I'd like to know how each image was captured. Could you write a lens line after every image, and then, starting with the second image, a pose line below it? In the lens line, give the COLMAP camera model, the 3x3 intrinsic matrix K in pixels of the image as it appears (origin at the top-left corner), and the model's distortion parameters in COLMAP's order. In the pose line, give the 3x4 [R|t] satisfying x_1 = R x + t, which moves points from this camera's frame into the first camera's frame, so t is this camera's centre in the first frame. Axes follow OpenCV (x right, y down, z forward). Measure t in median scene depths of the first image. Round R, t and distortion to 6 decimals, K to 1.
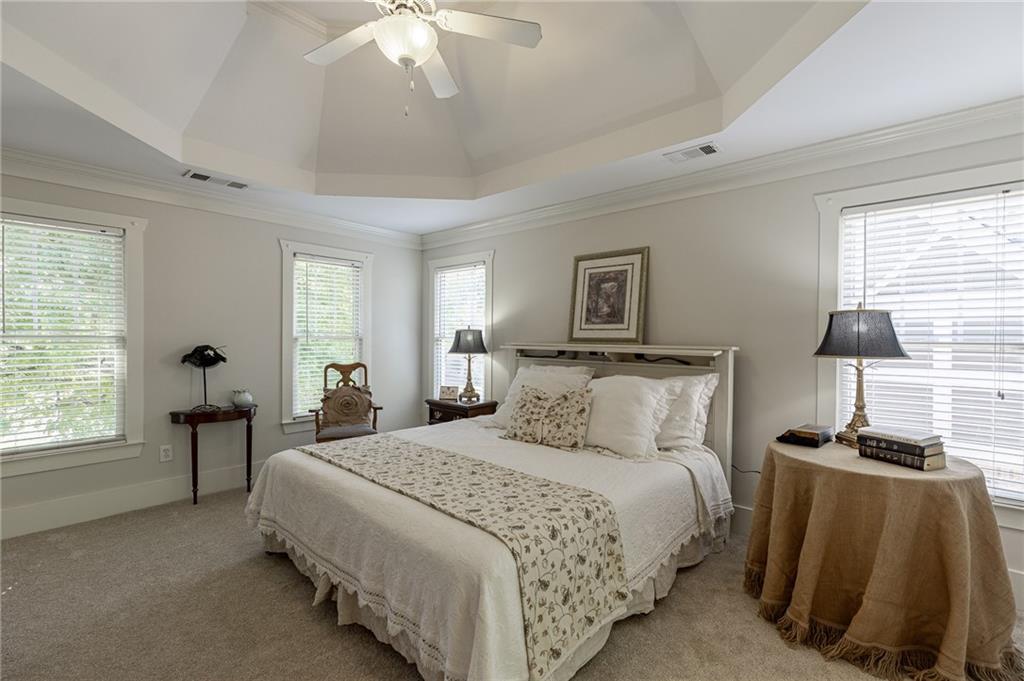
lens RADIAL K [[456.5, 0, 519.2], [0, 456.5, 341.1], [0, 0, 1]] dist [0.004161, 0.000378]
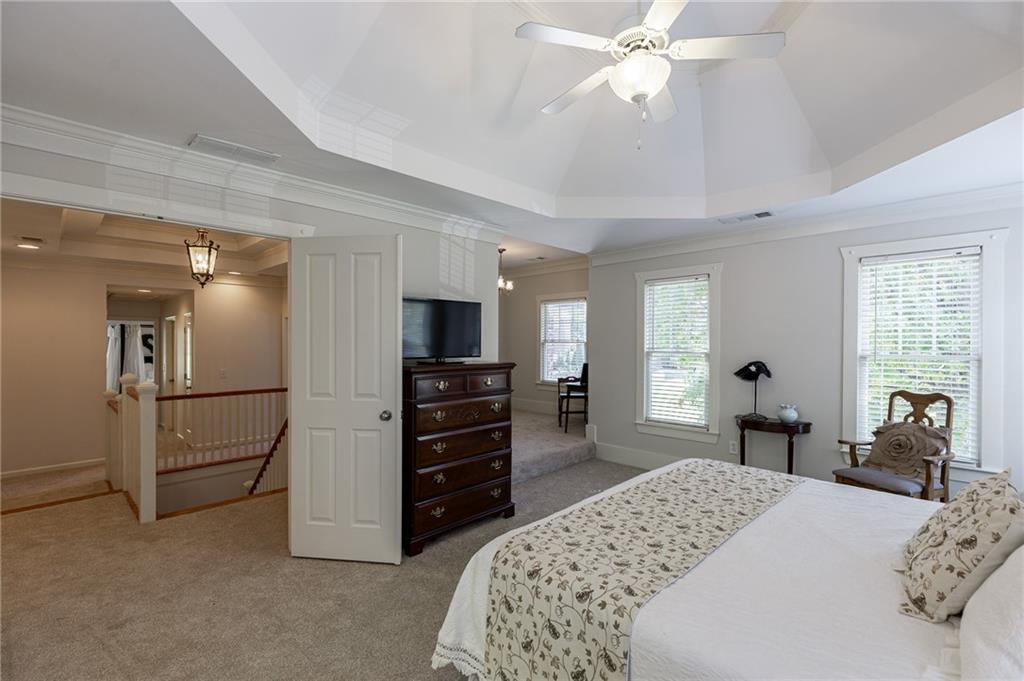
lens RADIAL K [[456.5, 0, 519.2], [0, 456.5, 341.1], [0, 0, 1]] dist [0.004161, 0.000378]
pose [[-0.050028, -0.006306, -0.998728, 0.466155], [-0.010786, 0.999925, -0.005774, -0.027301], [0.998690, 0.010483, -0.050093, 0.454819]]
